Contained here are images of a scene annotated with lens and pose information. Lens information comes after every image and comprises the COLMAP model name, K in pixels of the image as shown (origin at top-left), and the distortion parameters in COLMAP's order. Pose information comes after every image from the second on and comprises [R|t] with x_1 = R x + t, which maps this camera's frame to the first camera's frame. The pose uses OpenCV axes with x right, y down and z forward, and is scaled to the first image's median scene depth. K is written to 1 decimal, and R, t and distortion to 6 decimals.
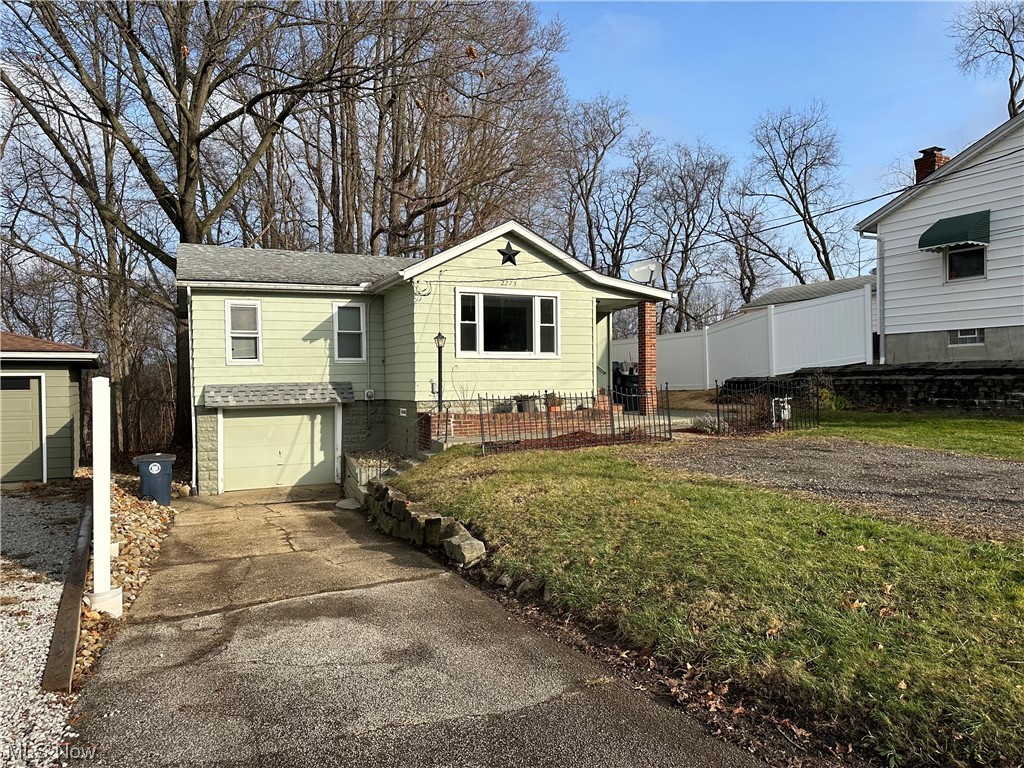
lens RADIAL K [[719.7, 0, 509.2], [0, 719.7, 390.9], [0, 0, 1]] dist [0.054654, -0.064603]
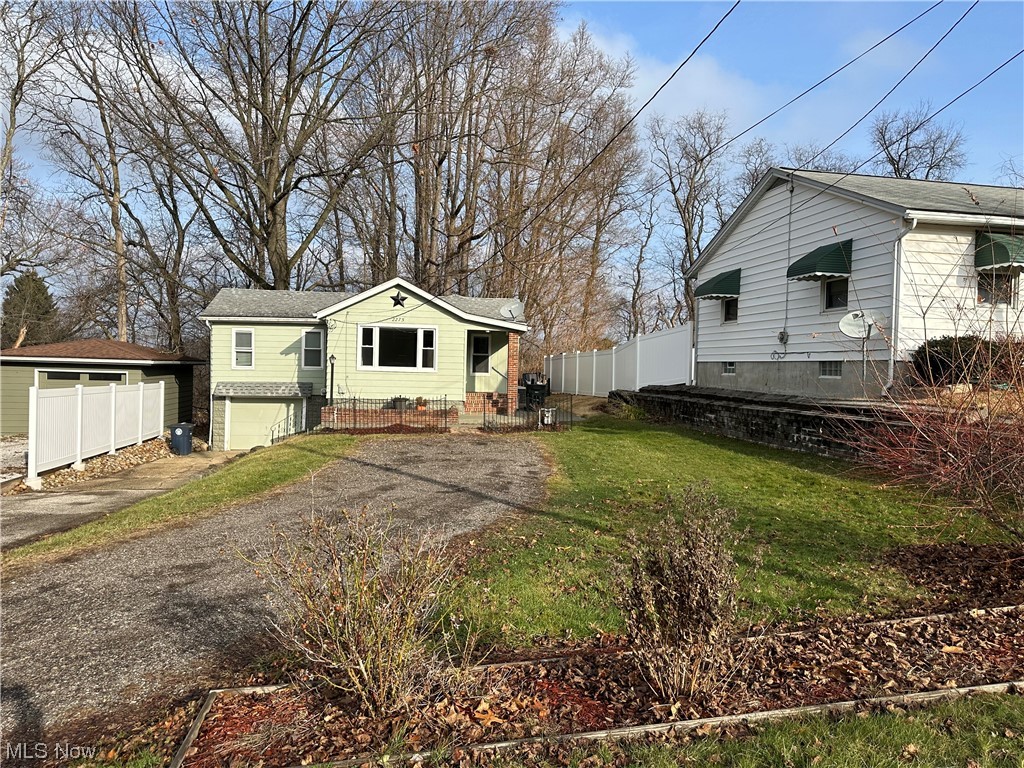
lens RADIAL K [[719.7, 0, 512.7], [0, 719.7, 376.4], [0, 0, 1]] dist [0.054654, -0.064603]
pose [[0.951681, 0.038862, -0.304620, 0.661035], [-0.039359, 0.999215, 0.004512, -0.051010], [0.304557, 0.007695, 0.952463, -0.305605]]
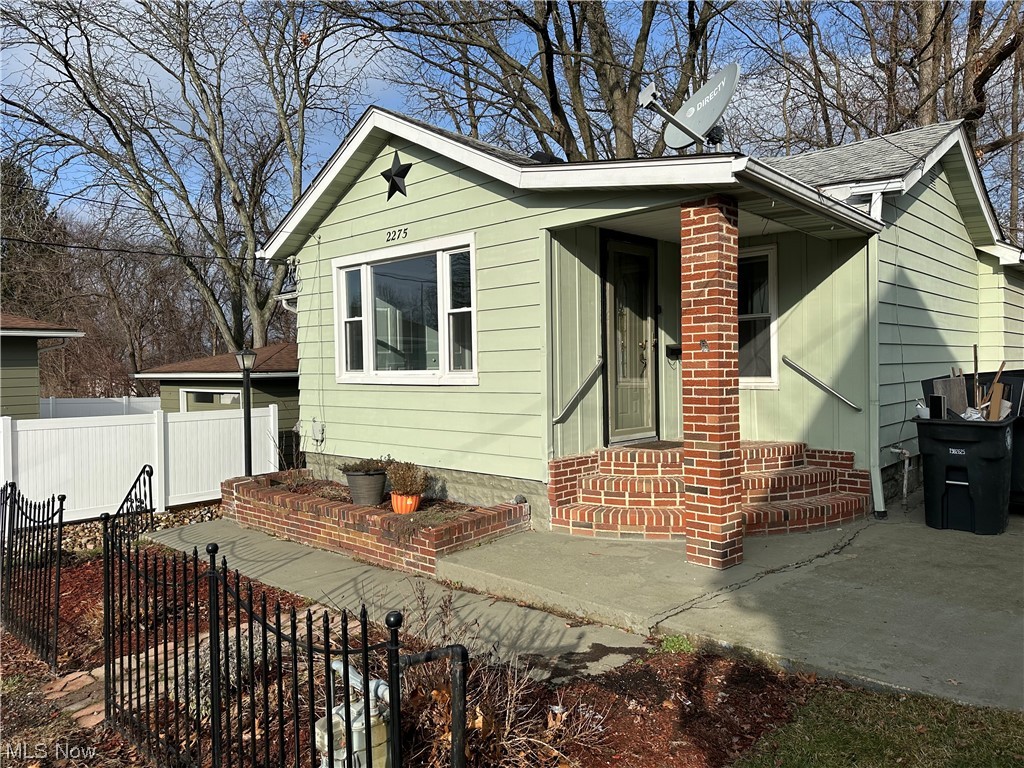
lens RADIAL K [[719.7, 0, 513.1], [0, 719.7, 385.2], [0, 0, 1]] dist [0.054654, -0.064603]
pose [[0.380377, 0.027198, -0.924432, 0.497299], [0.001125, 0.999553, 0.029872, -0.059054], [0.924831, -0.012403, 0.380176, 0.878987]]
